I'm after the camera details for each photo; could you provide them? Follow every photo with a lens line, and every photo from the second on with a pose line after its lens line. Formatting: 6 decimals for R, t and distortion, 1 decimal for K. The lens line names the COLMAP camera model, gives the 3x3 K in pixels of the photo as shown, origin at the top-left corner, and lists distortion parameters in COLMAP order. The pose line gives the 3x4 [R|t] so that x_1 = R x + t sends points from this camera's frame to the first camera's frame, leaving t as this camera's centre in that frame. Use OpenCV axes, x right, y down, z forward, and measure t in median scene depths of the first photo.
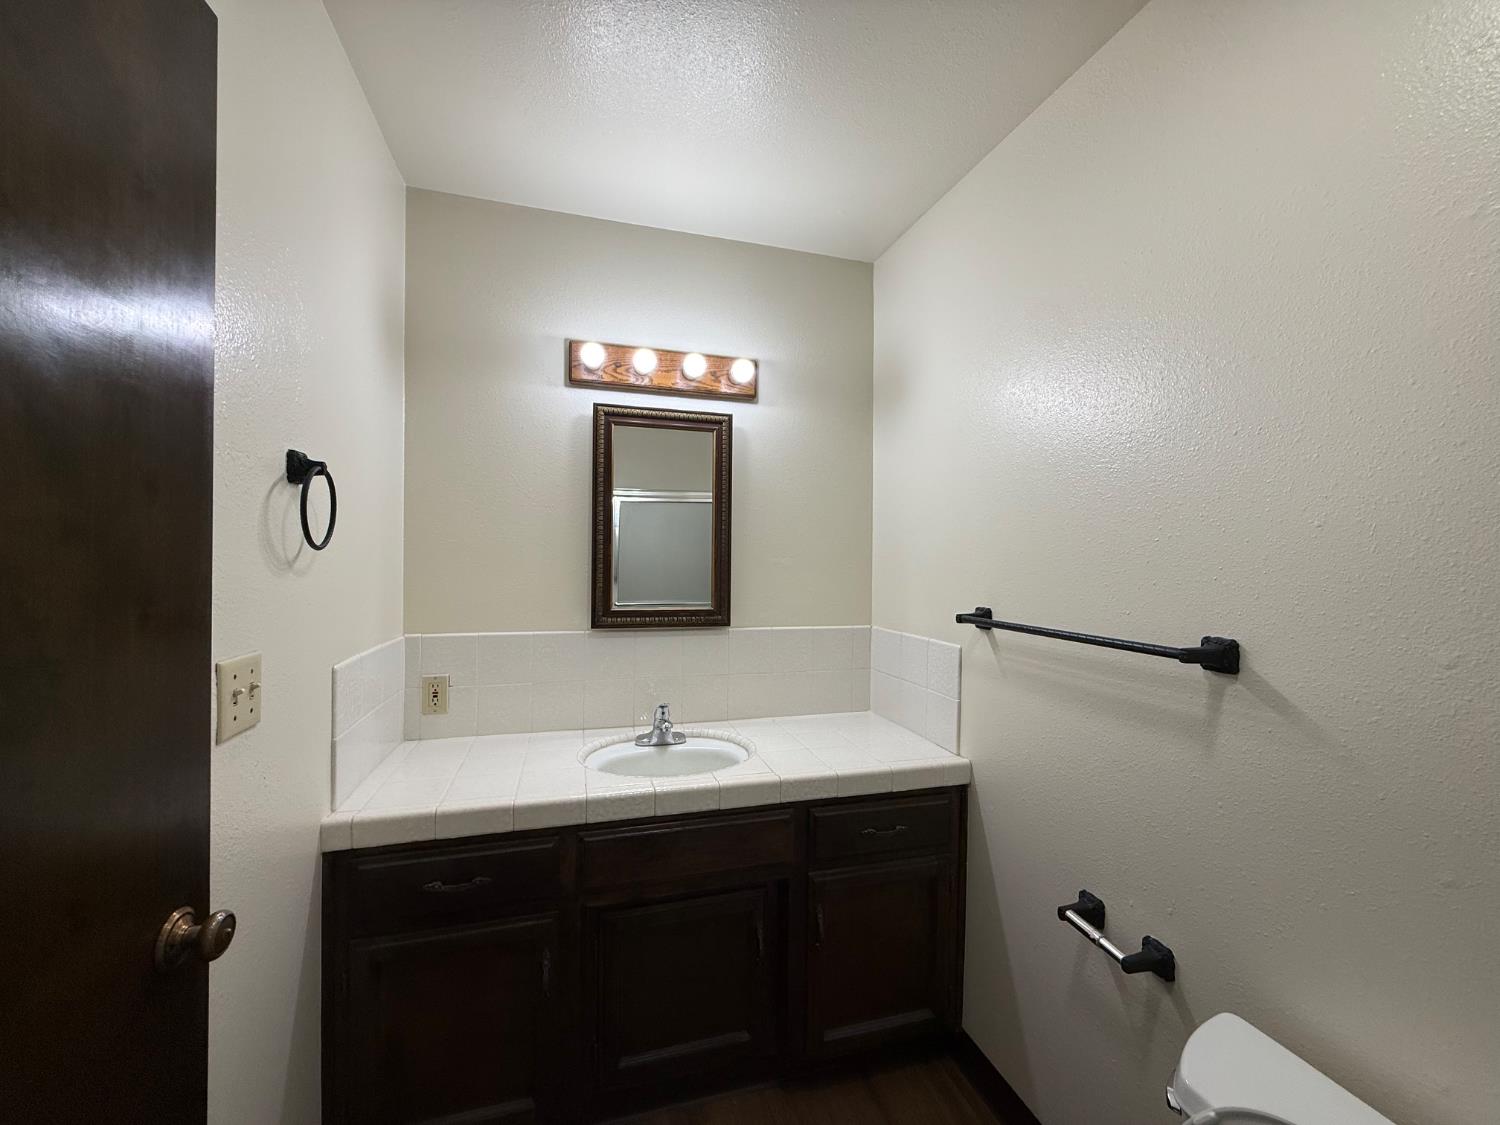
lens RADIAL K [[597.2, 0, 747.8], [0, 597.2, 561.0], [0, 0, 1]] dist [-0.001210, 0.000106]
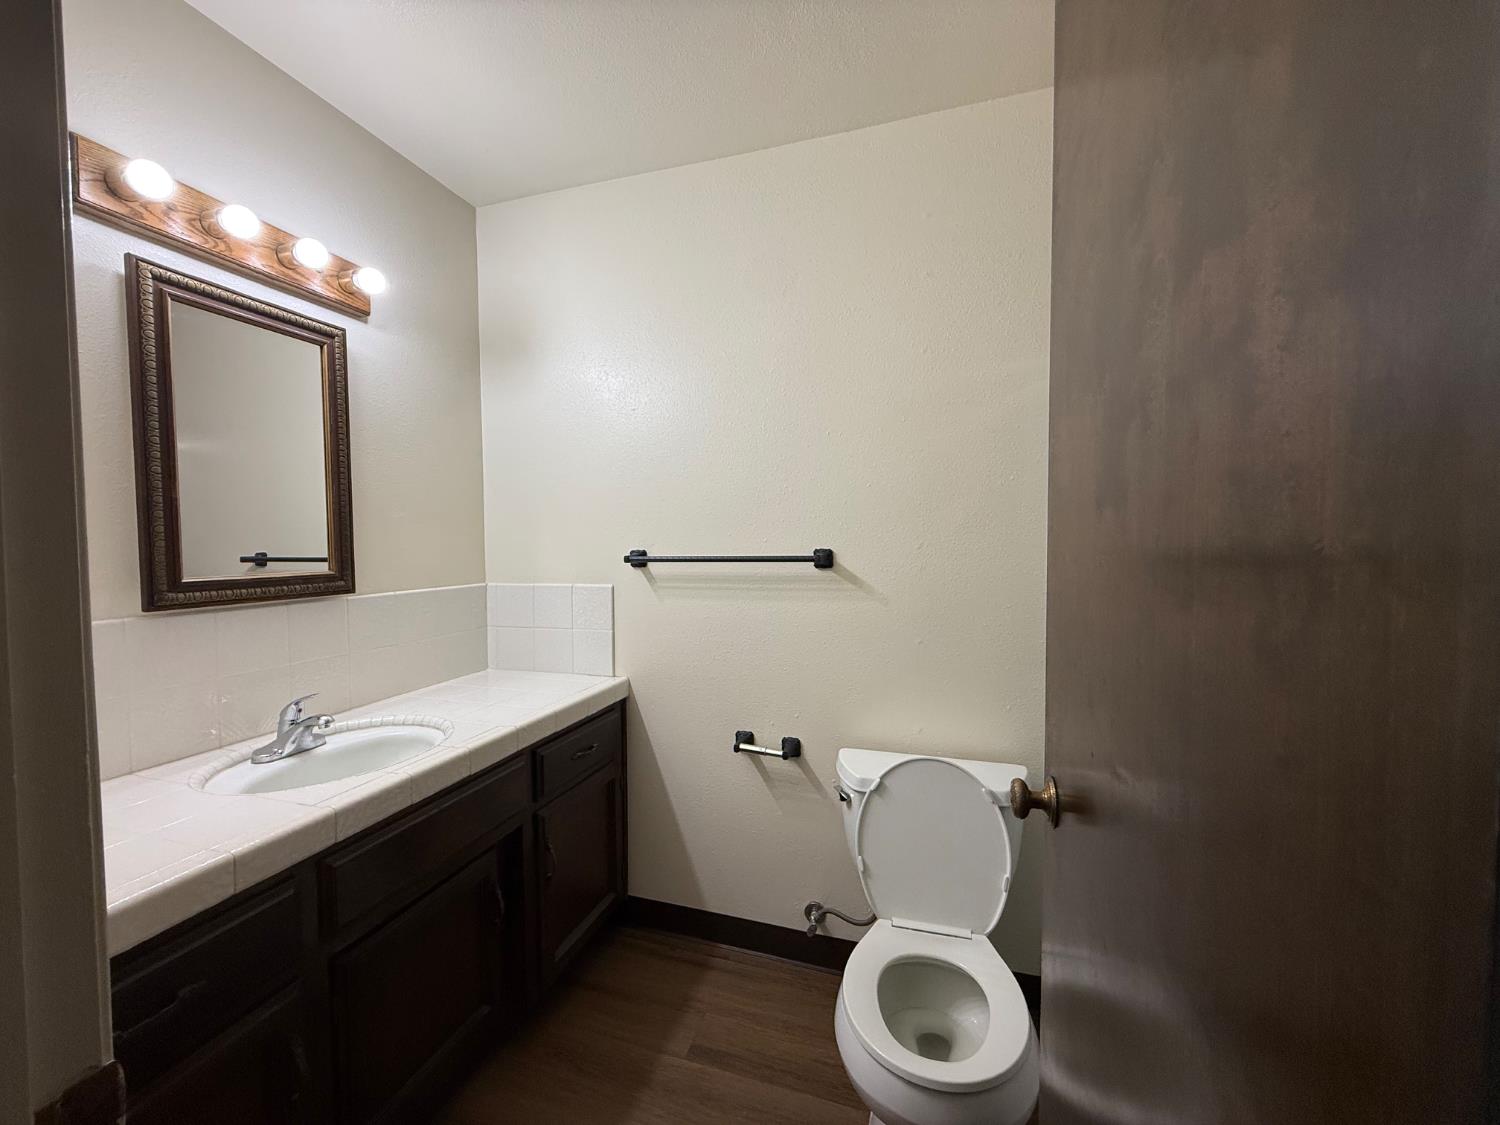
lens RADIAL K [[597.2, 0, 747.8], [0, 597.2, 561.0], [0, 0, 1]] dist [-0.001210, 0.000106]
pose [[0.556432, -0.048894, 0.829453, -0.444317], [0.022046, 0.998784, 0.044086, 0.046005], [-0.830600, -0.006245, 0.556834, 0.112221]]
